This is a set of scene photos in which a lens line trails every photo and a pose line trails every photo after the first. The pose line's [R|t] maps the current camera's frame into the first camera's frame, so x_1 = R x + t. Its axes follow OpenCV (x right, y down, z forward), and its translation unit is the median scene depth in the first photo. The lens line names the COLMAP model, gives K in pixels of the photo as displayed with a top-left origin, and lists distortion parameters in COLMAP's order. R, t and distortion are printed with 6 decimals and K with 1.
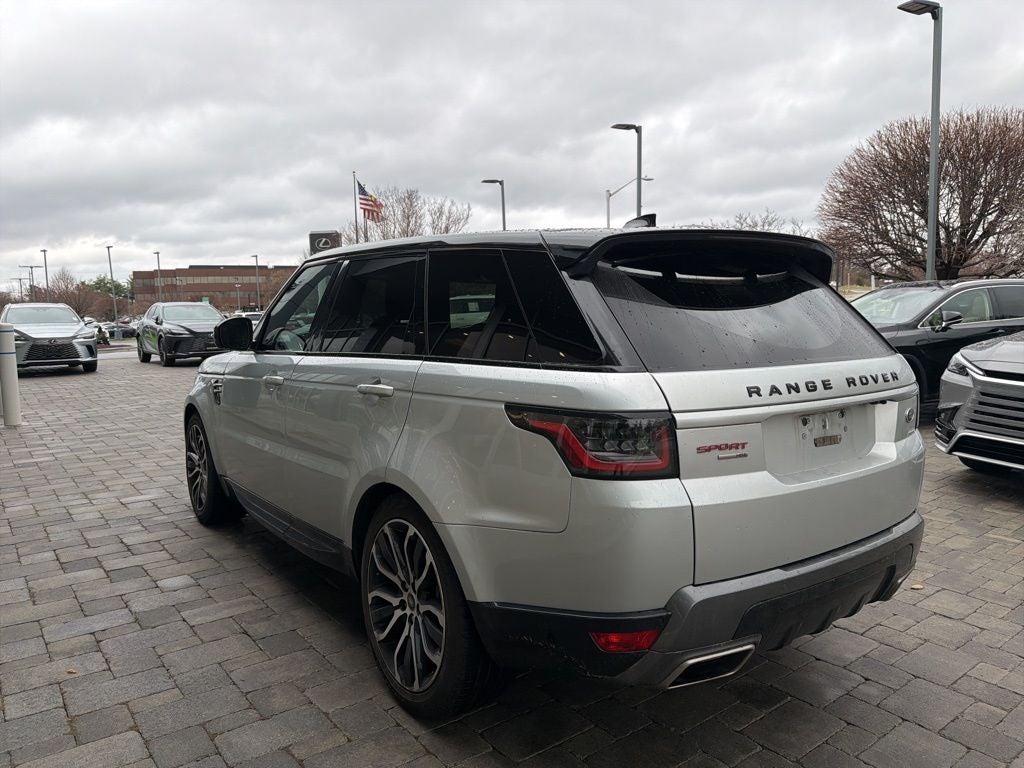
lens RADIAL K [[723.0, 0, 514.7], [0, 723.0, 378.6], [0, 0, 1]] dist [0.053264, -0.060094]
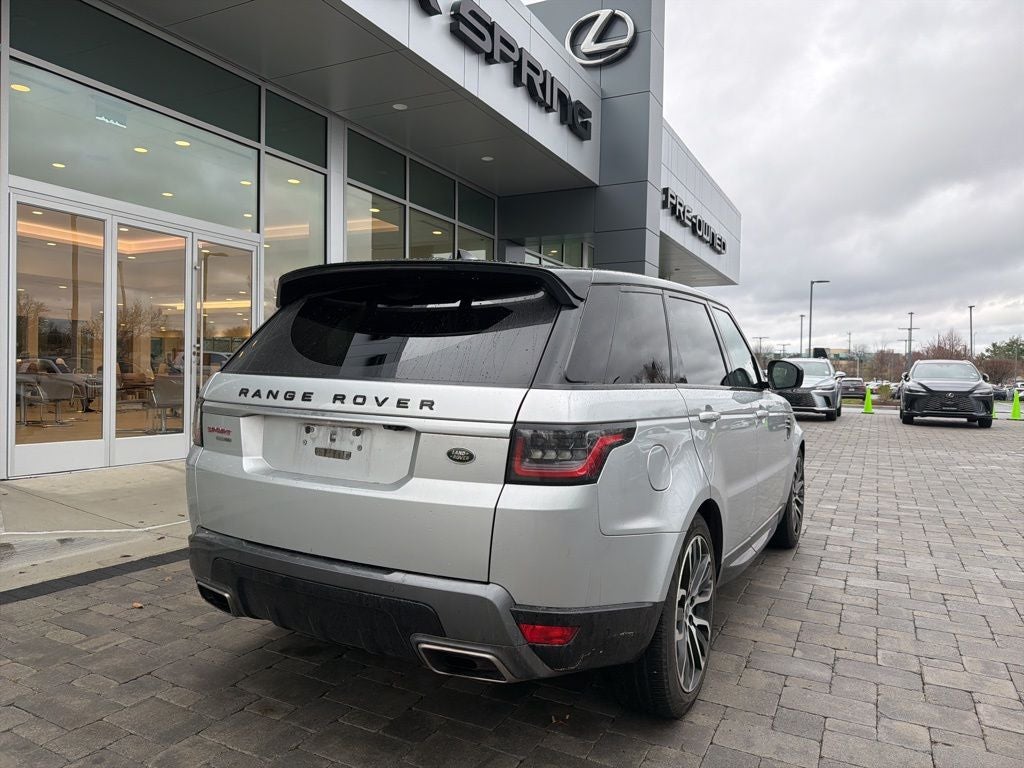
lens RADIAL K [[721.4, 0, 513.2], [0, 721.4, 387.2], [0, 0, 1]] dist [0.053182, -0.063919]
pose [[0.435302, 0.049918, -0.898899, 1.051482], [-0.114665, 0.993404, -0.000361, -0.027556], [0.892952, 0.103230, 0.438155, 0.548470]]
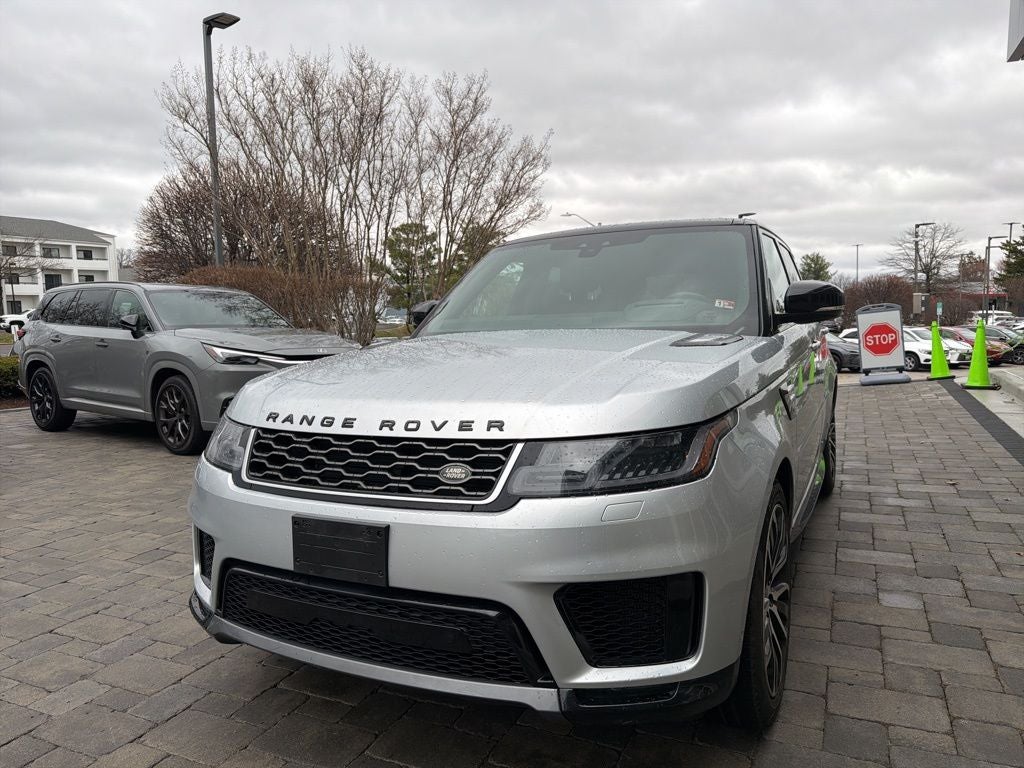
lens RADIAL K [[721.9, 0, 513.3], [0, 721.9, 382.9], [0, 0, 1]] dist [0.049481, -0.057253]
pose [[-0.459278, -0.060883, 0.886203, -1.184288], [0.116067, 0.984982, 0.127822, -0.141651], [-0.880677, 0.161565, -0.445315, 2.075173]]
